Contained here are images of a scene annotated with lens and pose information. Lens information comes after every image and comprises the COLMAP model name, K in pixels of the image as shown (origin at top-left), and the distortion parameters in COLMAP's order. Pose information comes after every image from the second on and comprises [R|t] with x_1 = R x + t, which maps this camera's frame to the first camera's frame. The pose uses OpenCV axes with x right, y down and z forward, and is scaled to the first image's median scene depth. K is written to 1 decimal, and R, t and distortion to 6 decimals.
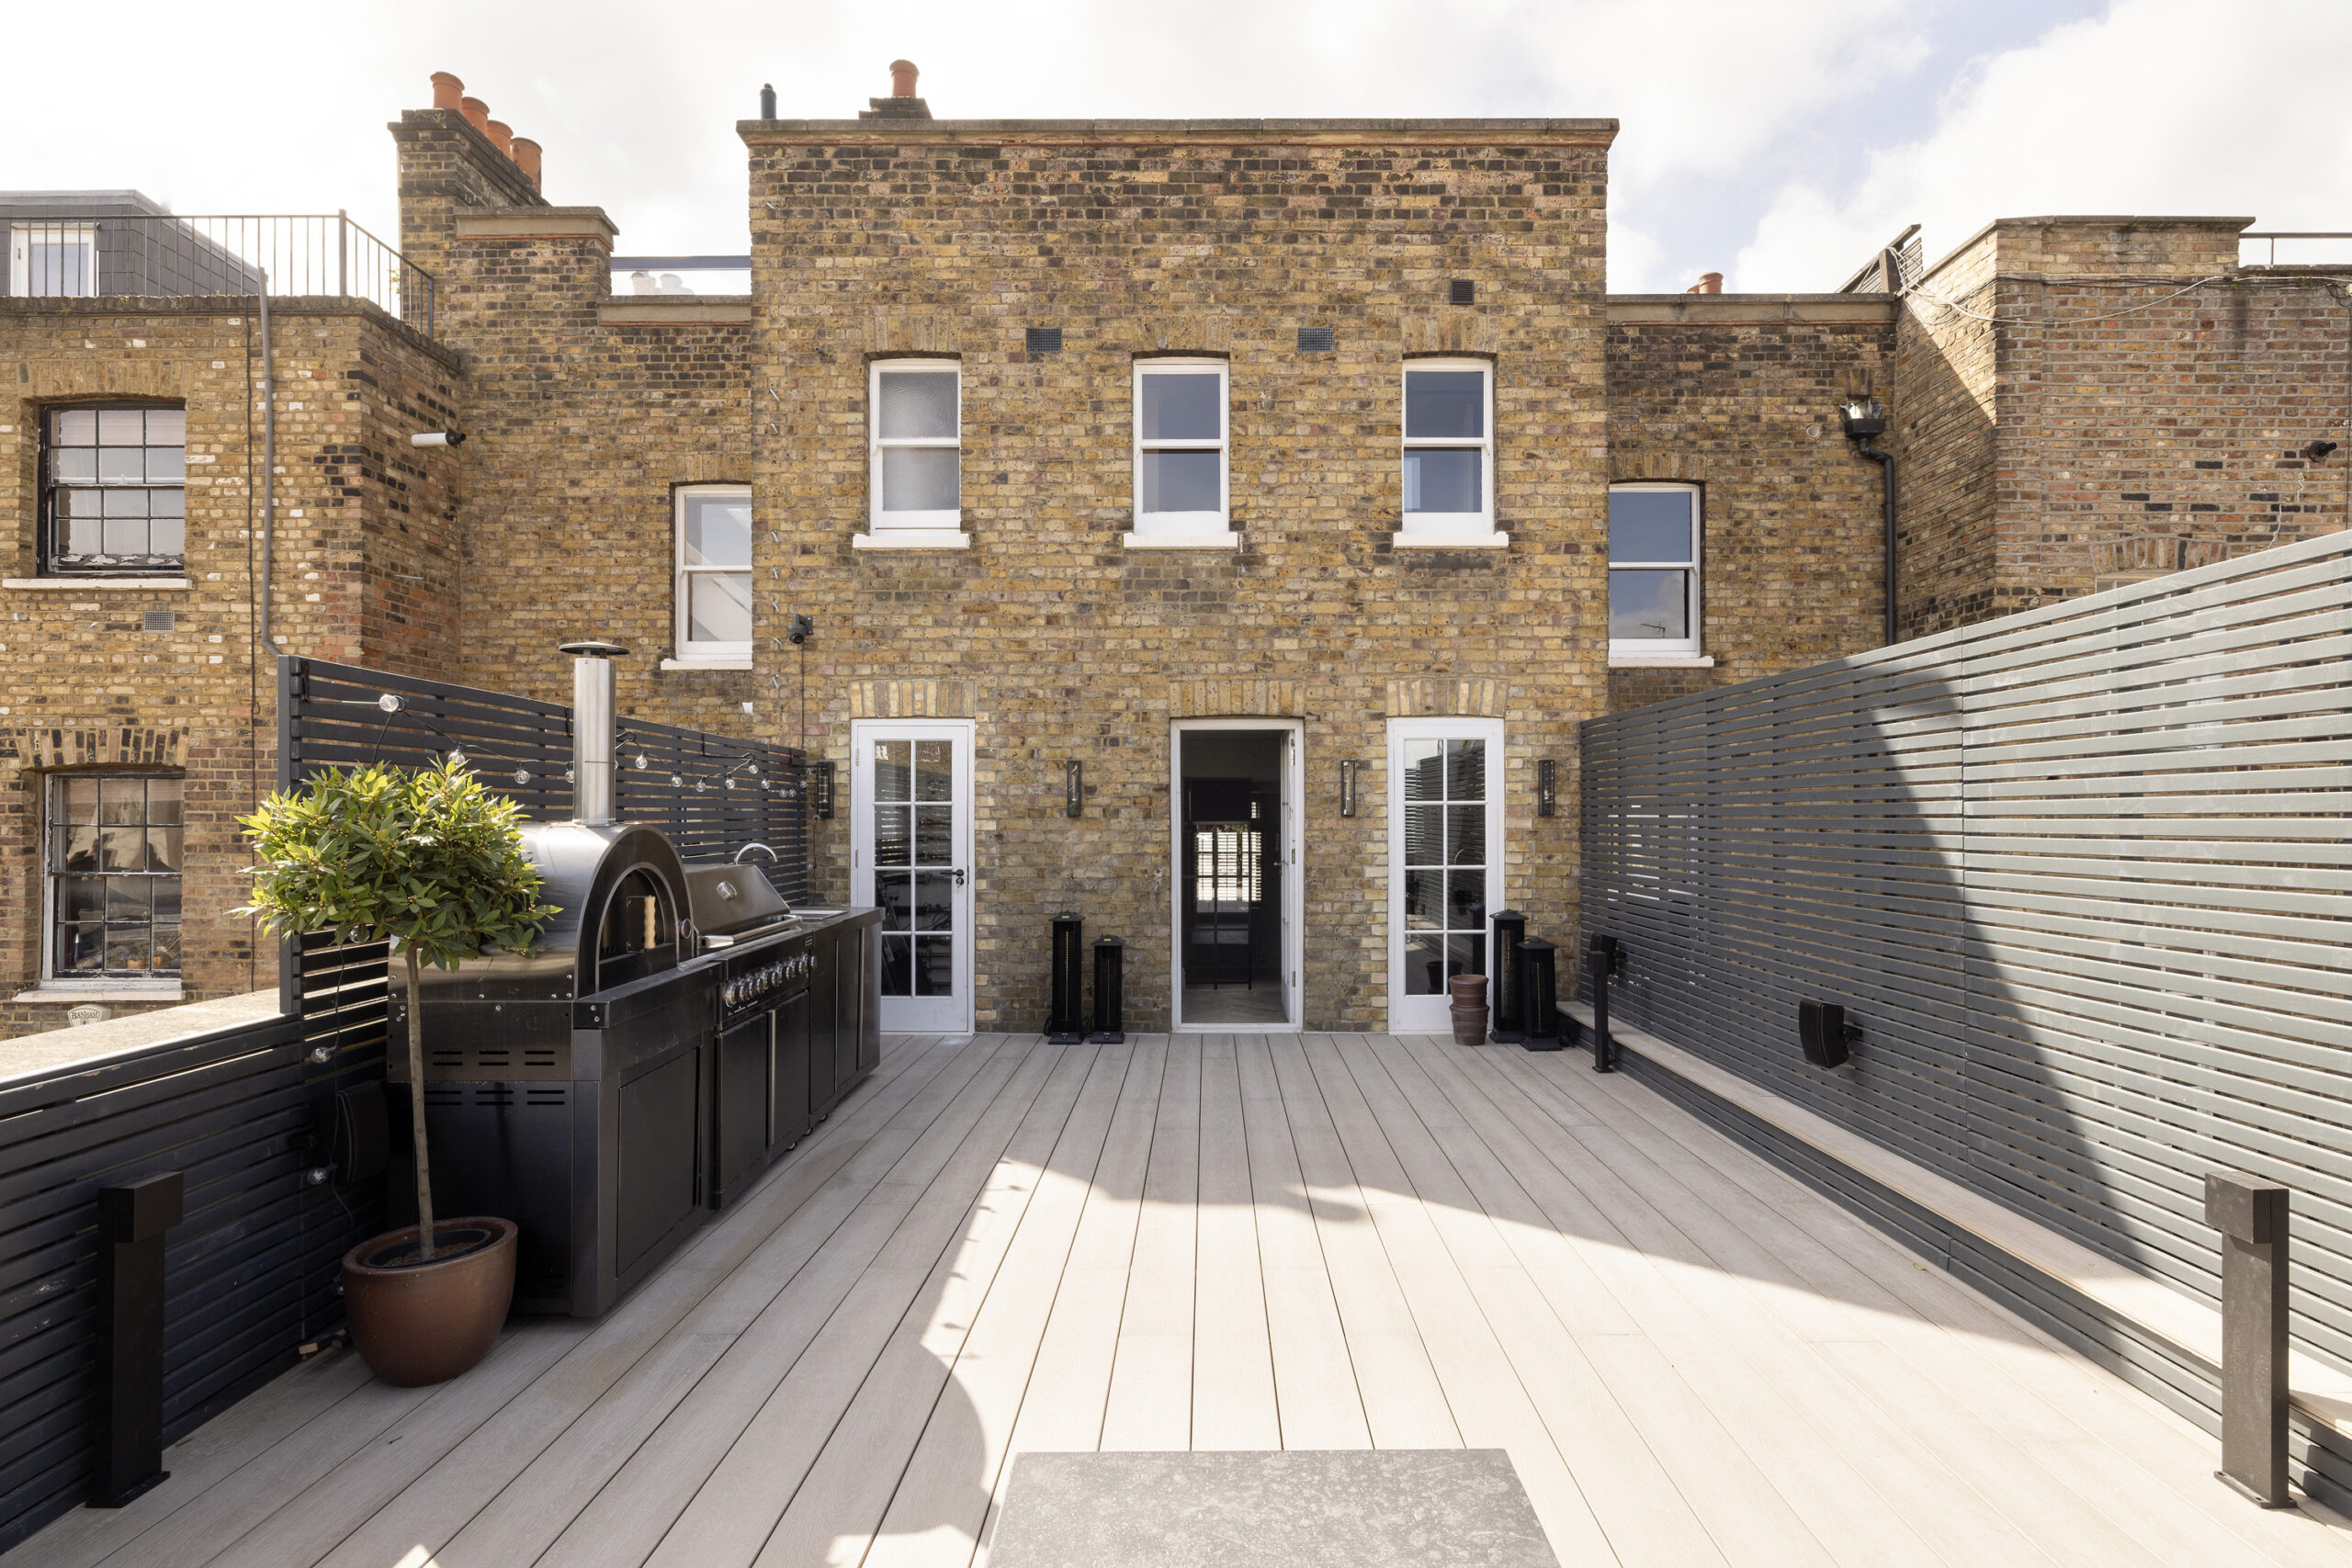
lens RADIAL K [[1090.7, 0, 1179.3], [0, 1090.7, 810.1], [0, 0, 1]] dist [-0.000126, -0.000032]
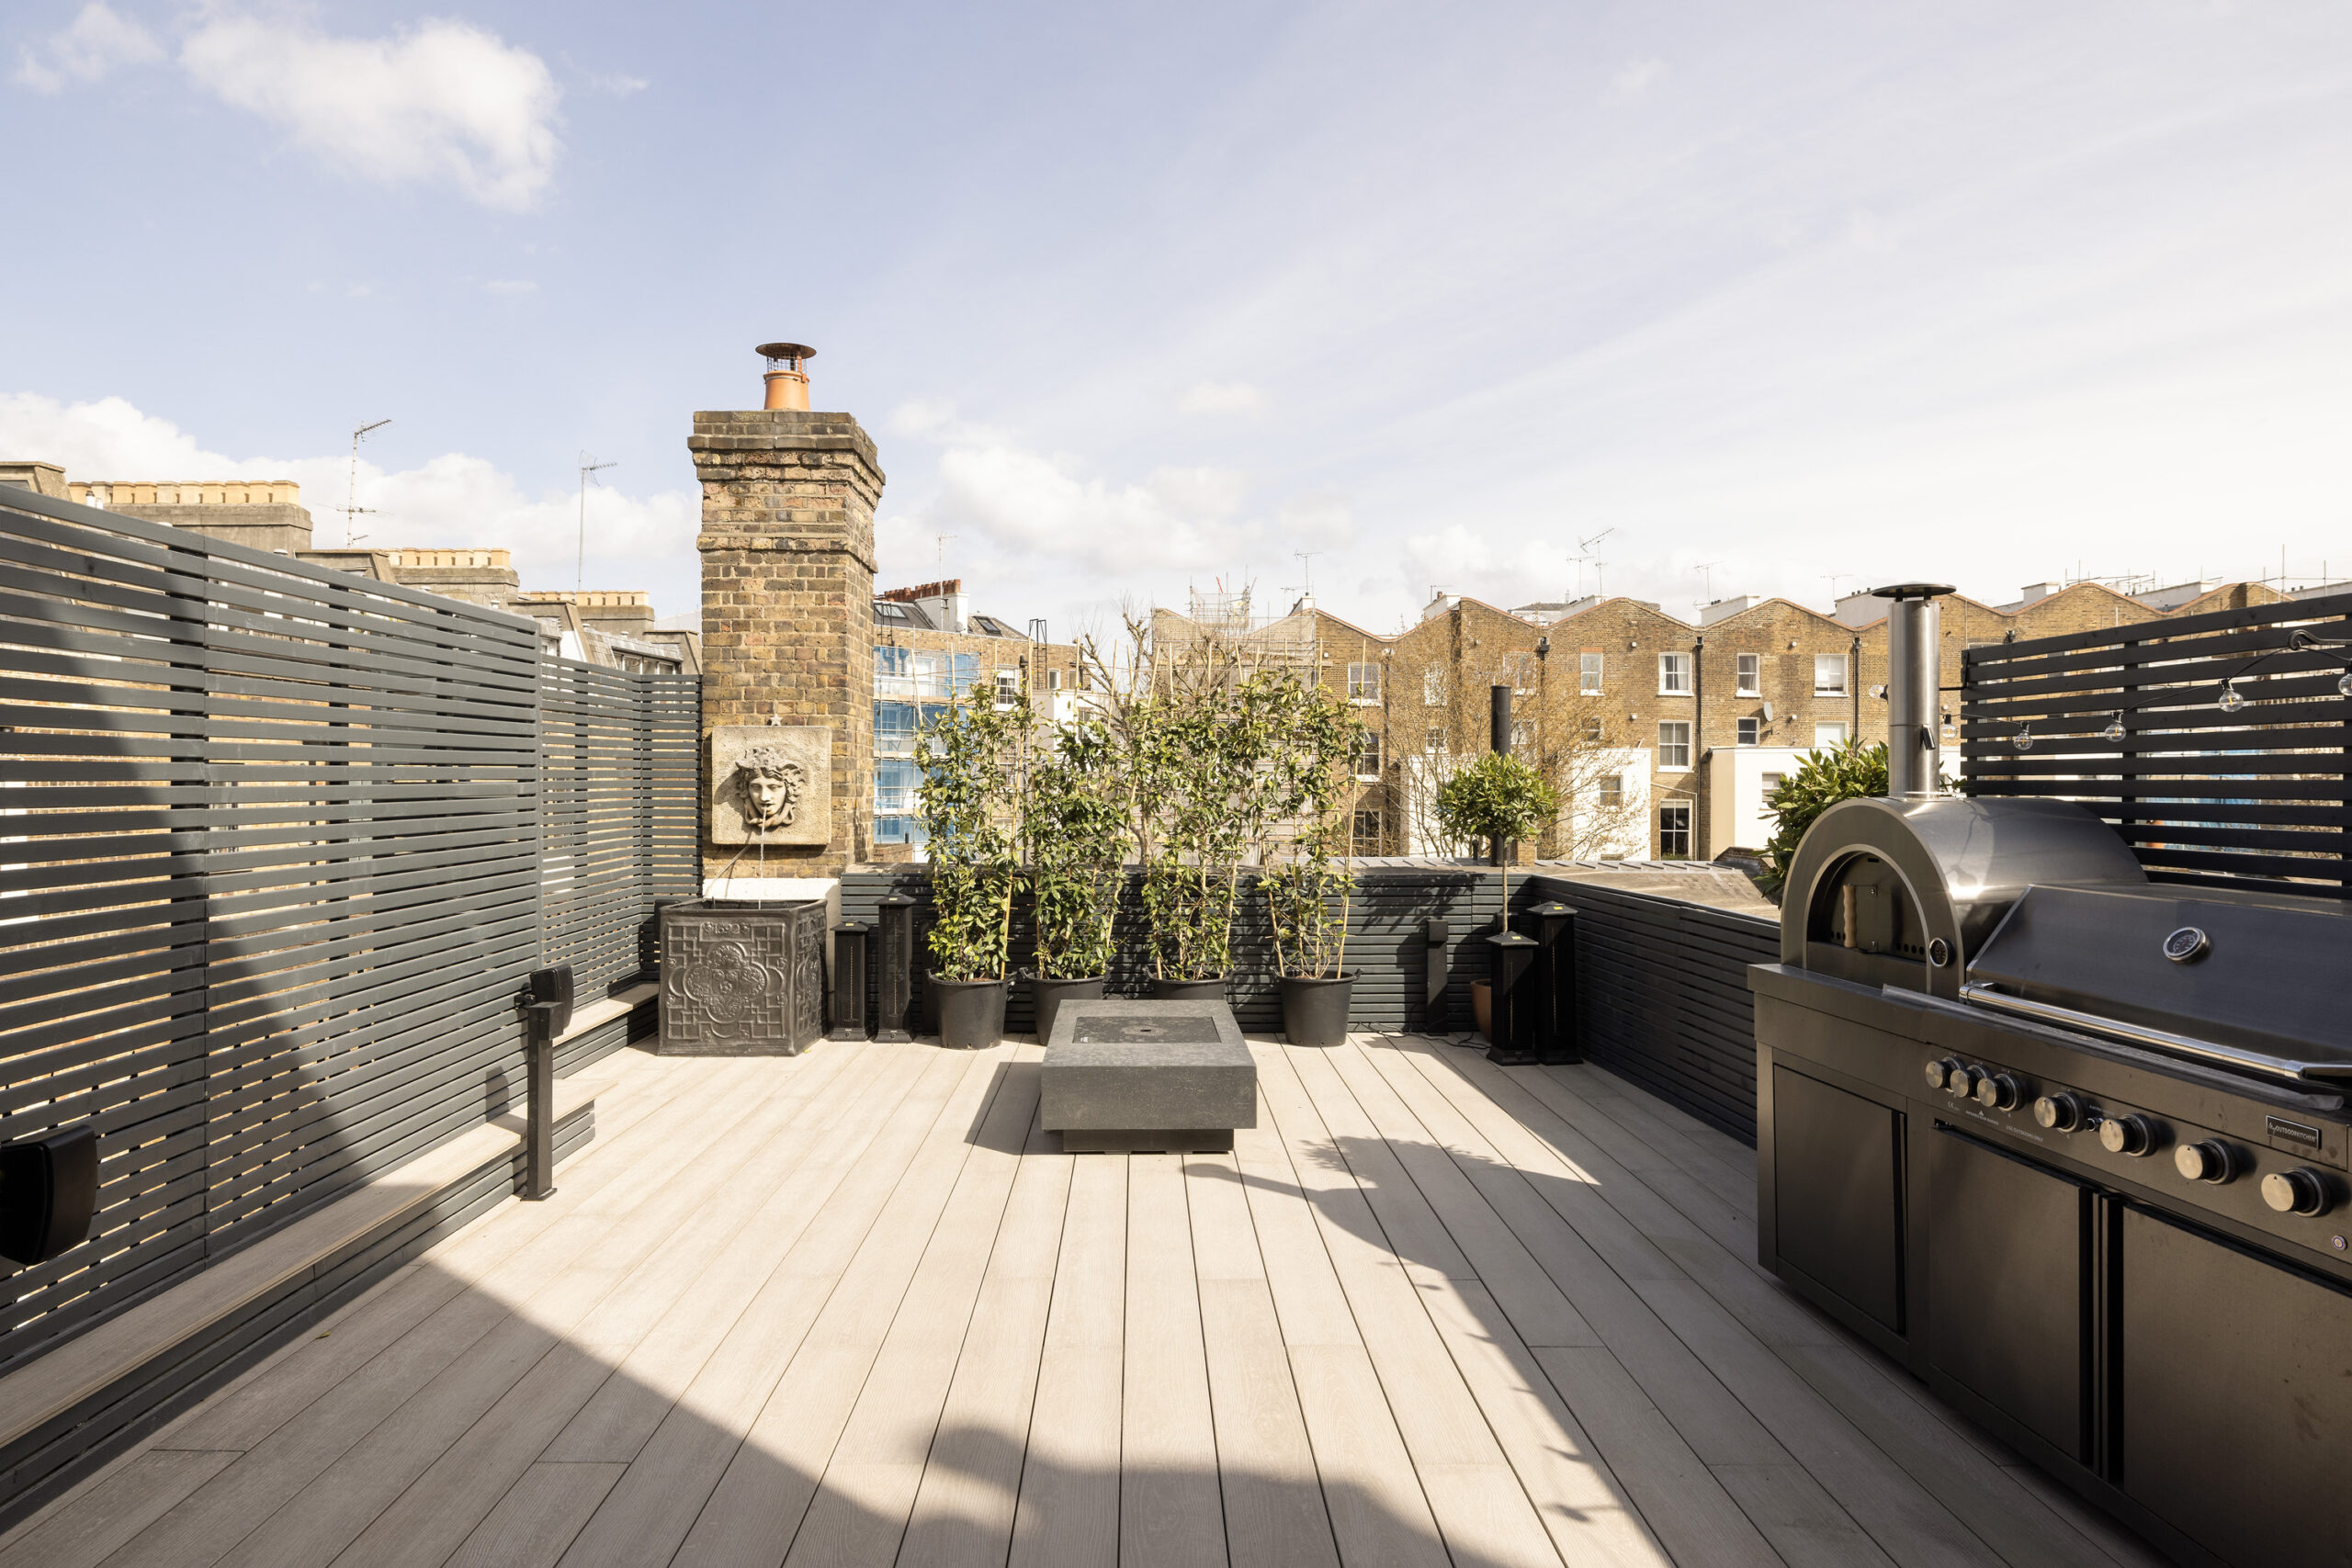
lens RADIAL K [[1288.3, 0, 1176.0], [0, 1288.3, 784.0], [0, 0, 1]] dist [-0.000181, -0.000032]
pose [[-0.998388, -0.002908, -0.056684, 0.085015], [-0.002742, 0.999992, -0.003011, 0.003105], [0.056692, -0.002851, -0.998388, 1.848277]]
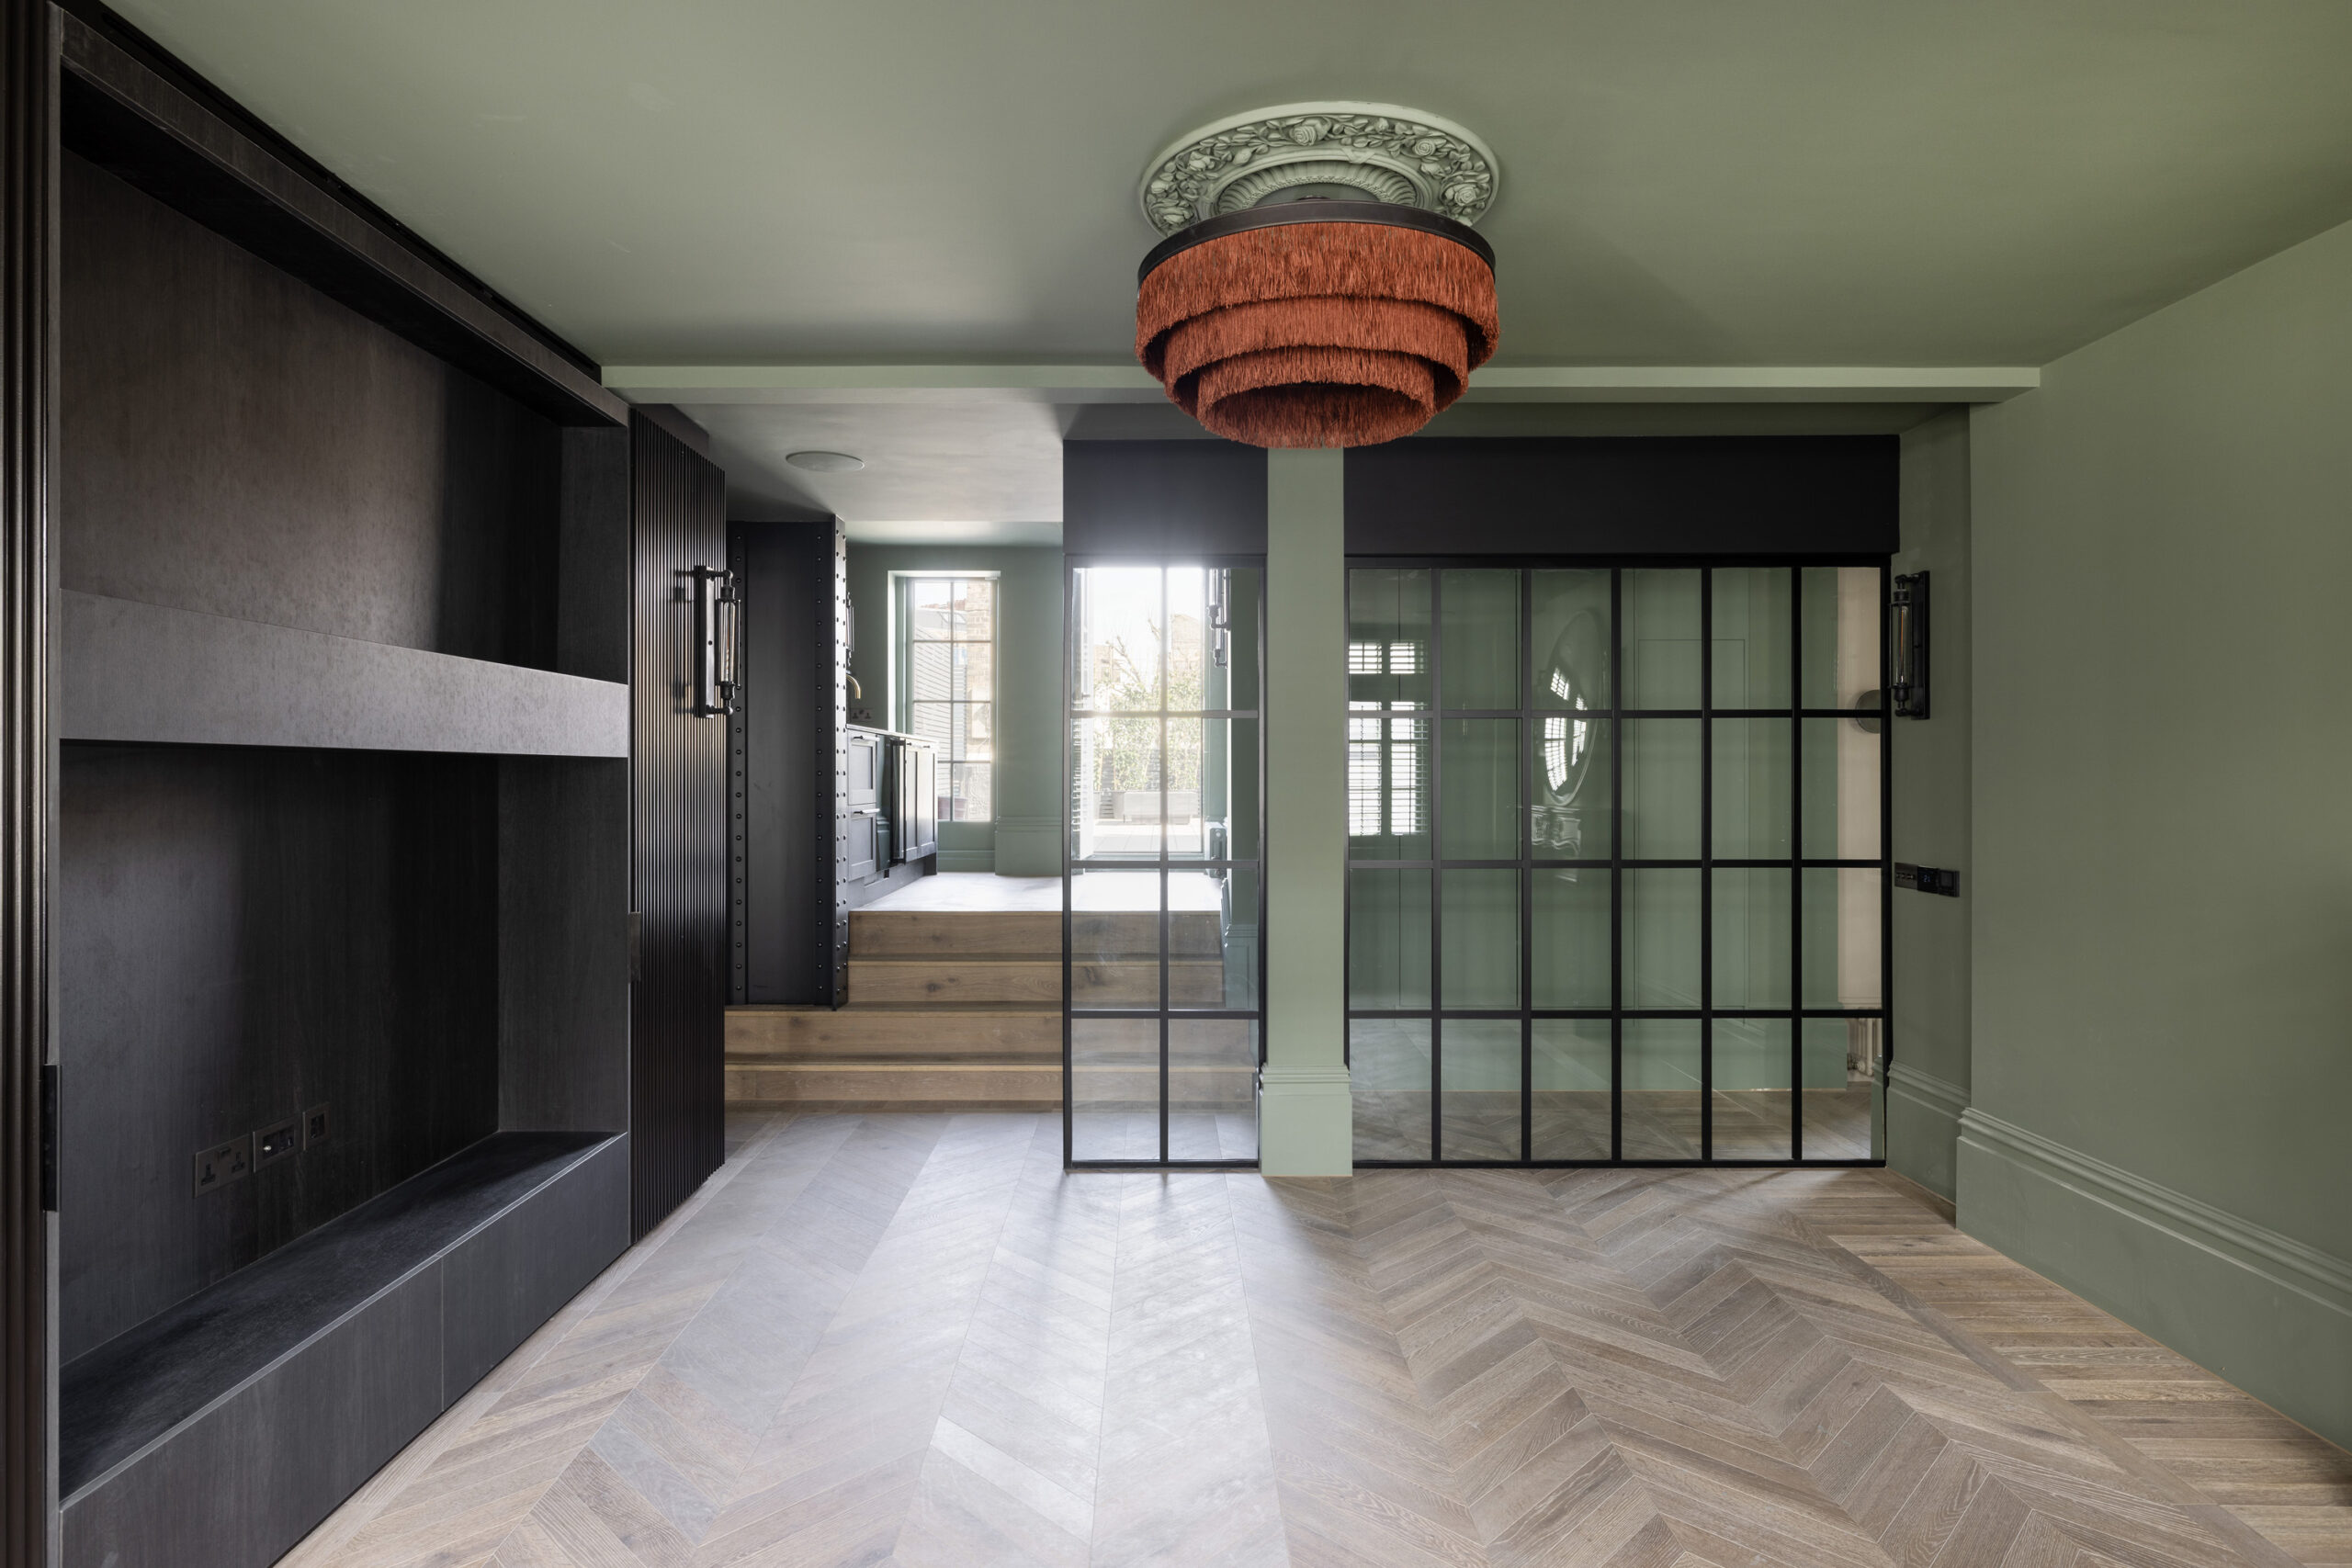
lens RADIAL K [[1288.3, 0, 1176.0], [0, 1288.3, 784.0], [0, 0, 1]] dist [-0.000181, -0.000032]
pose [[-0.999234, -0.003985, -0.038939, 0.111983], [-0.003975, 0.999992, -0.000325, 0.125467], [0.038940, -0.000170, -0.999242, 3.097515]]
